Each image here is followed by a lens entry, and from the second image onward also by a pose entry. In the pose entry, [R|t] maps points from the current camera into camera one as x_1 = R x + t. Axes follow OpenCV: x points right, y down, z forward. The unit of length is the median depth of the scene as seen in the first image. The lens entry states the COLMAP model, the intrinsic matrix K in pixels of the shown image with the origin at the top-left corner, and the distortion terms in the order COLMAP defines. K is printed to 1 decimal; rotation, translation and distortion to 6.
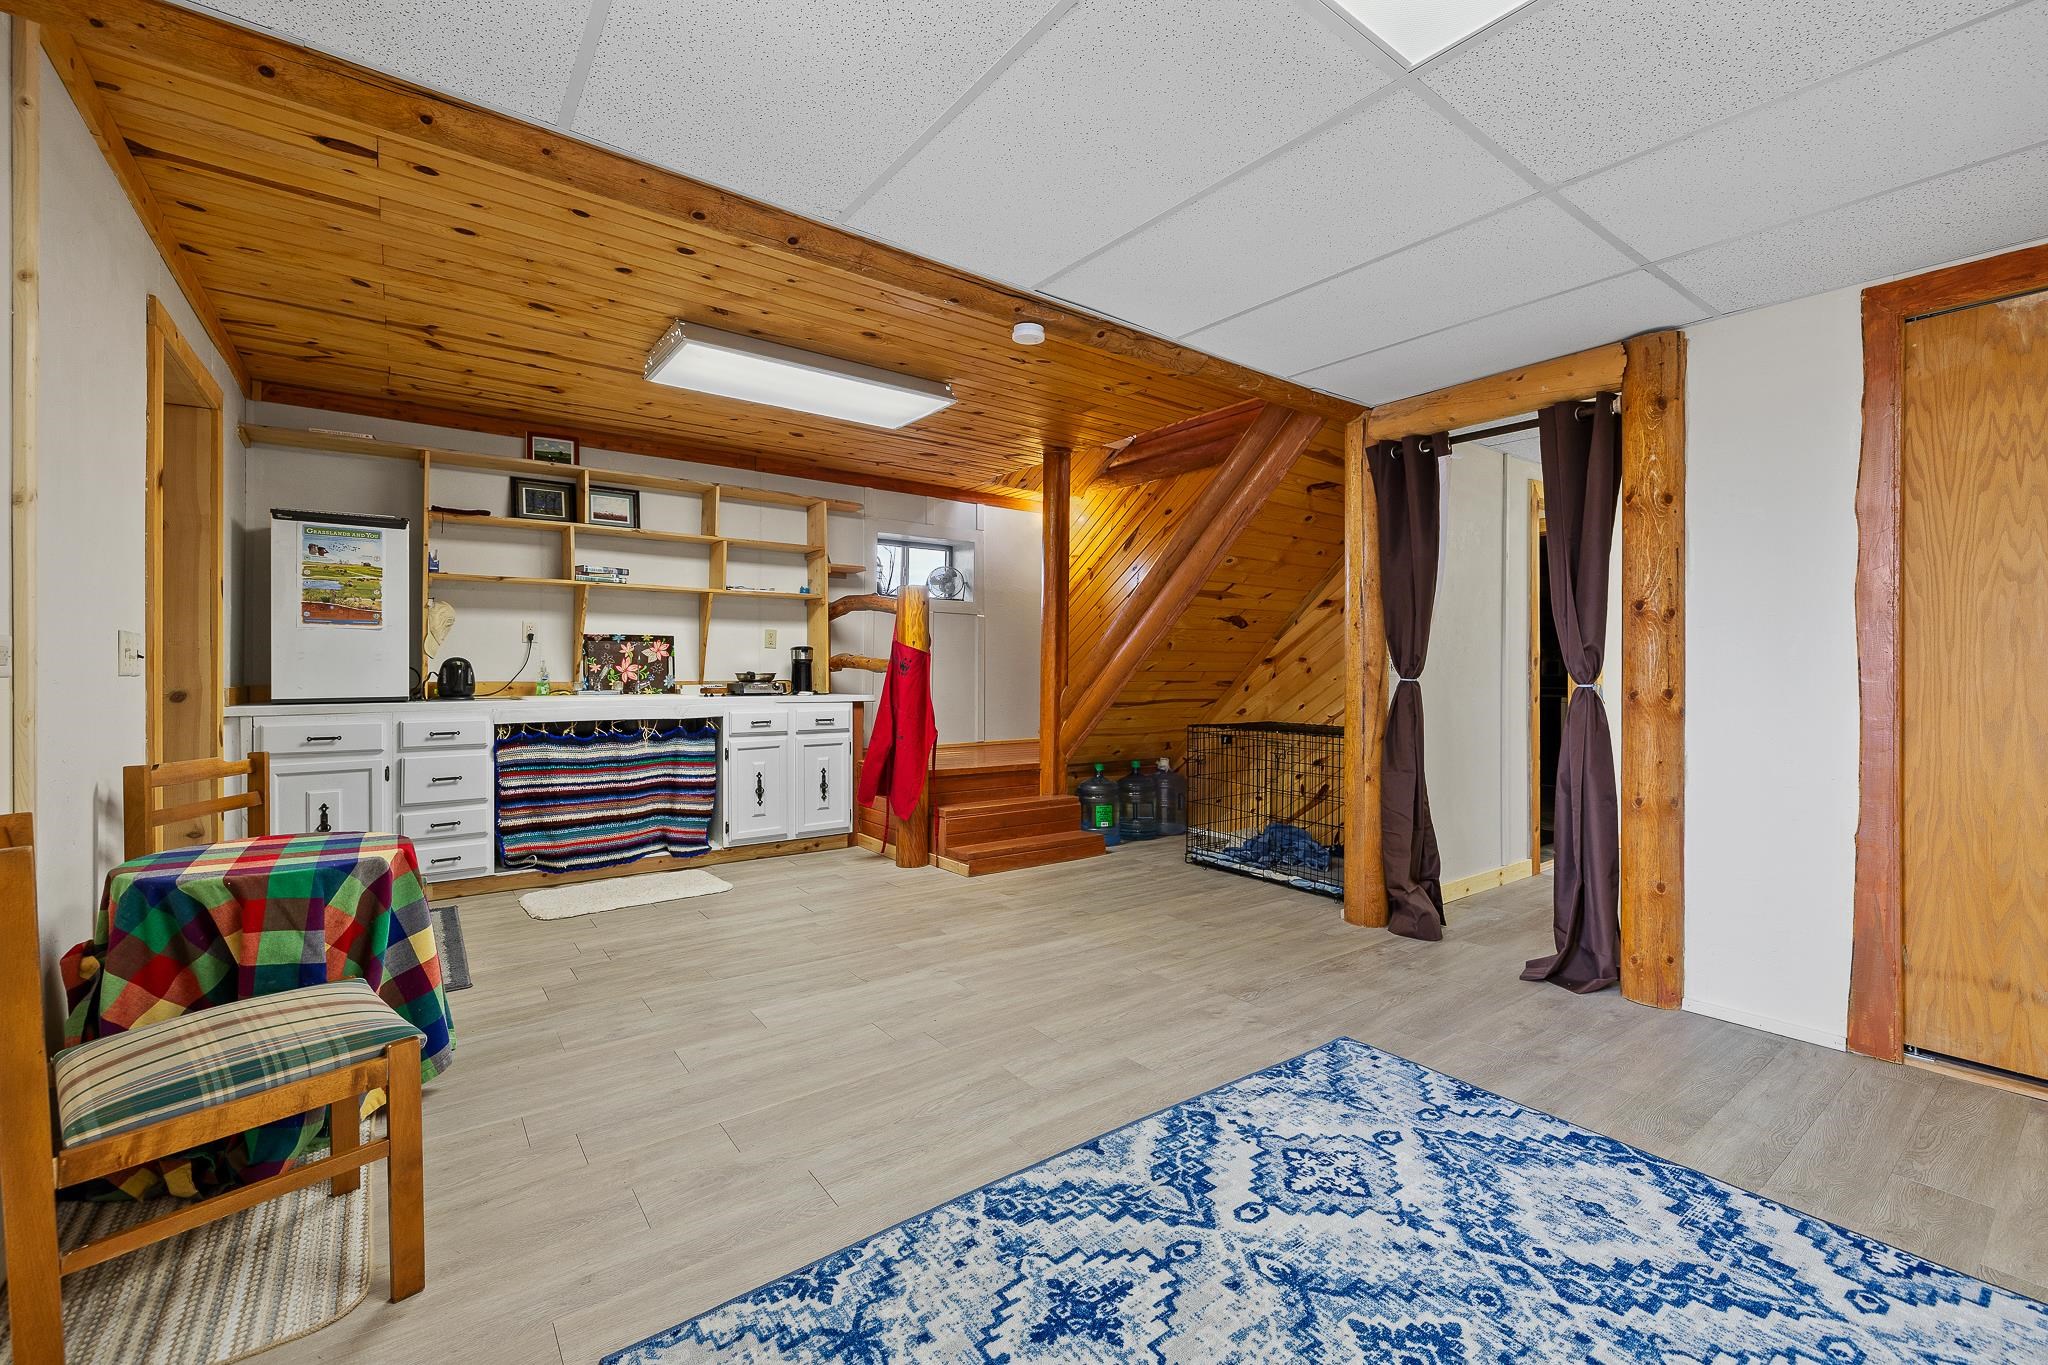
lens RADIAL K [[855.3, 0, 1028.6], [0, 855.3, 676.2], [0, 0, 1]] dist [-0.003100, -0.000170]
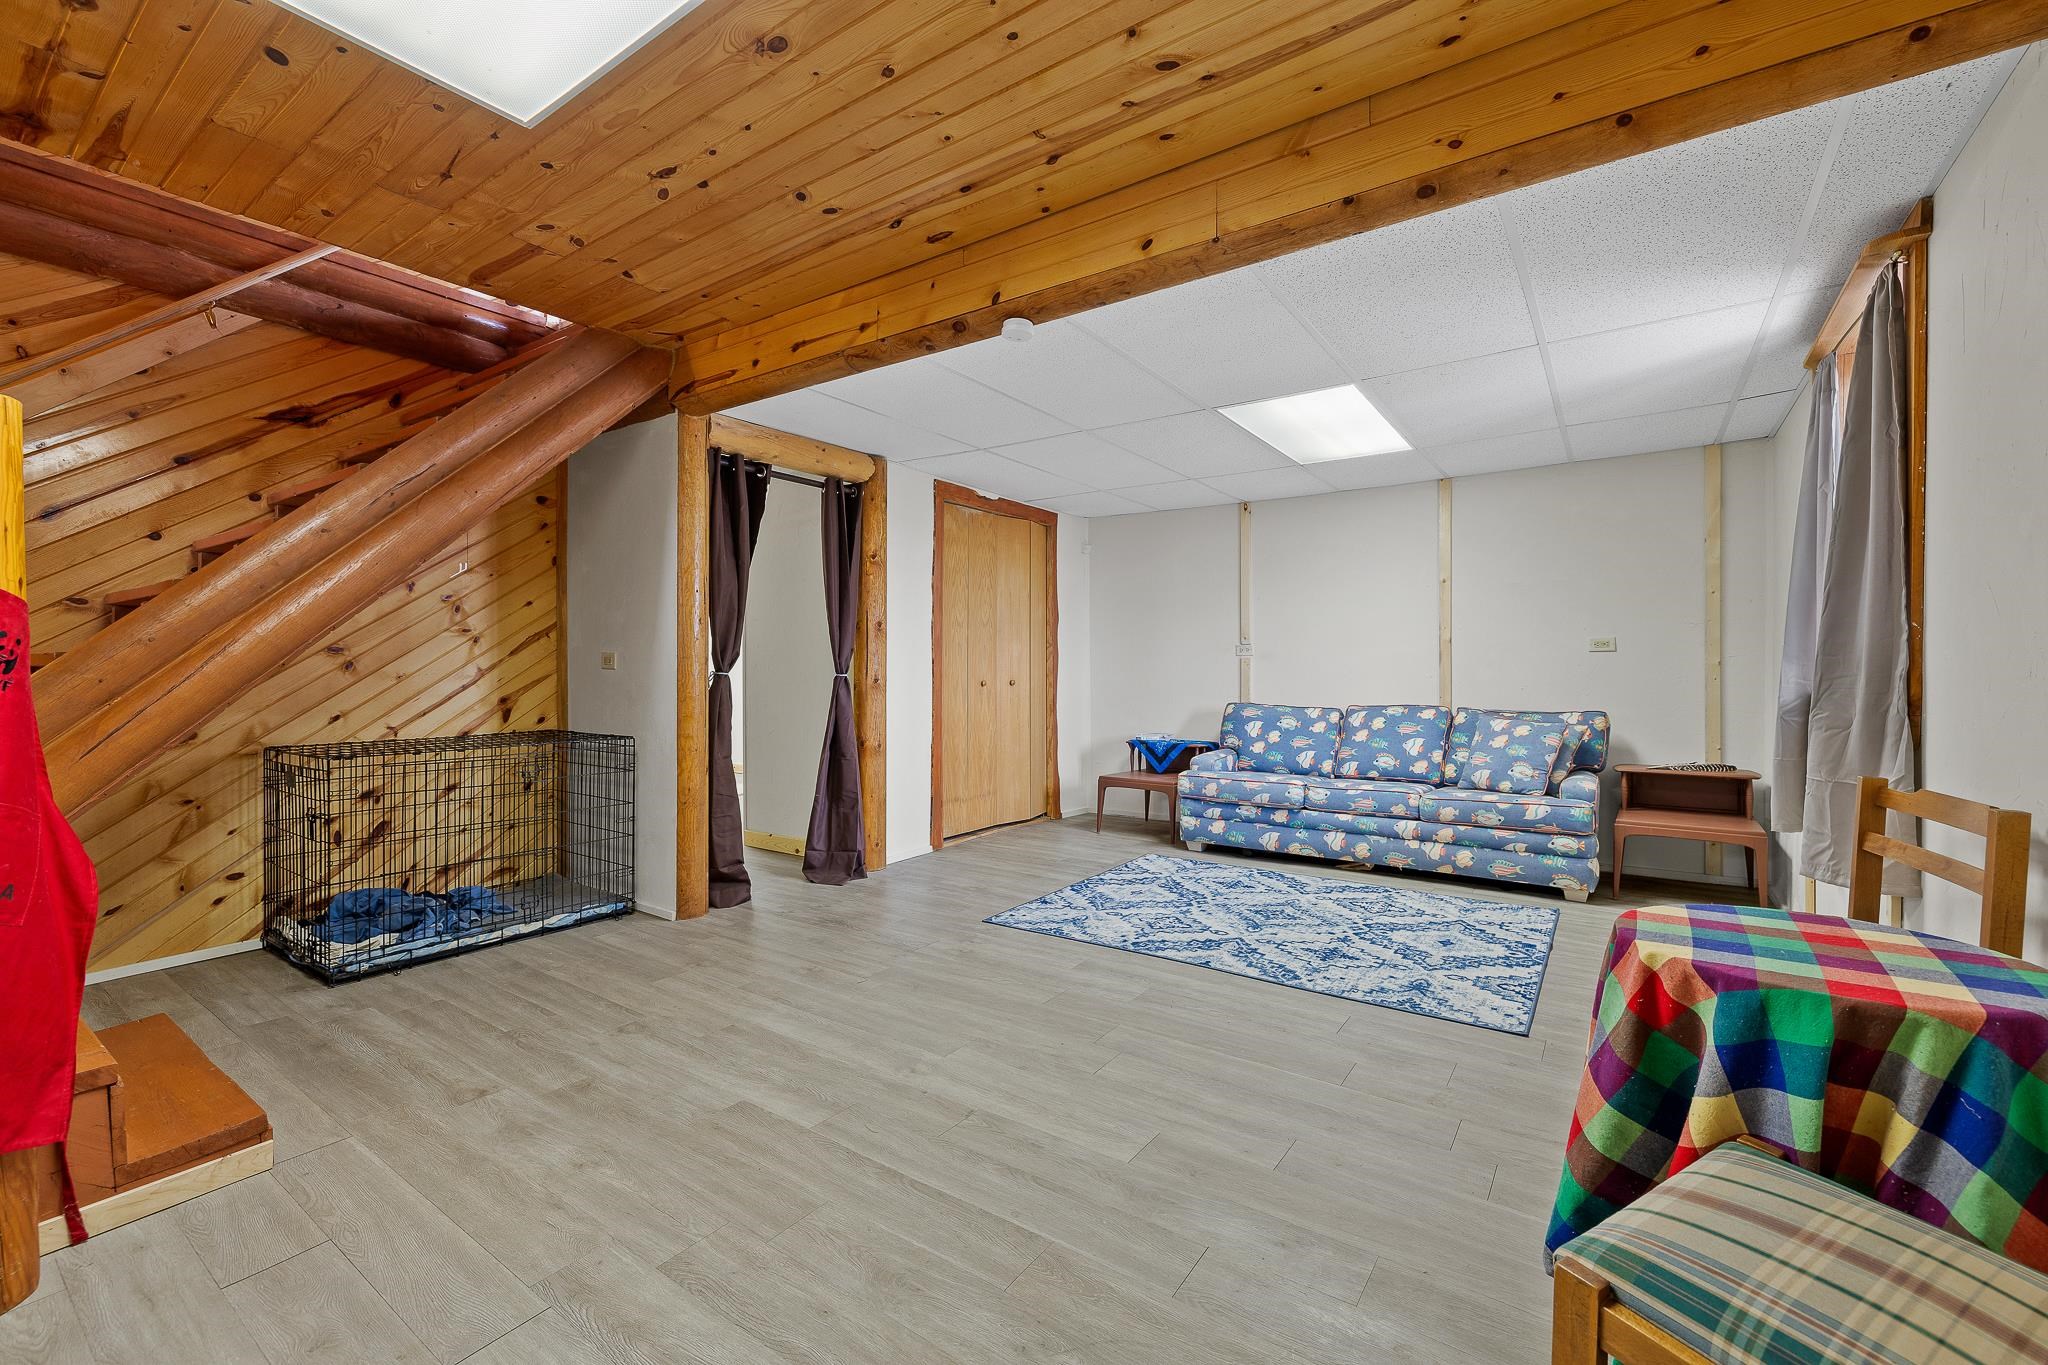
lens RADIAL K [[855.3, 0, 1028.6], [0, 855.3, 671.5], [0, 0, 1]] dist [-0.003100, -0.000170]
pose [[-0.313405, -0.008991, 0.949577, -1.117919], [0.006864, 0.999908, 0.011733, -0.013235], [-0.949595, 0.010196, -0.313315, 1.516895]]
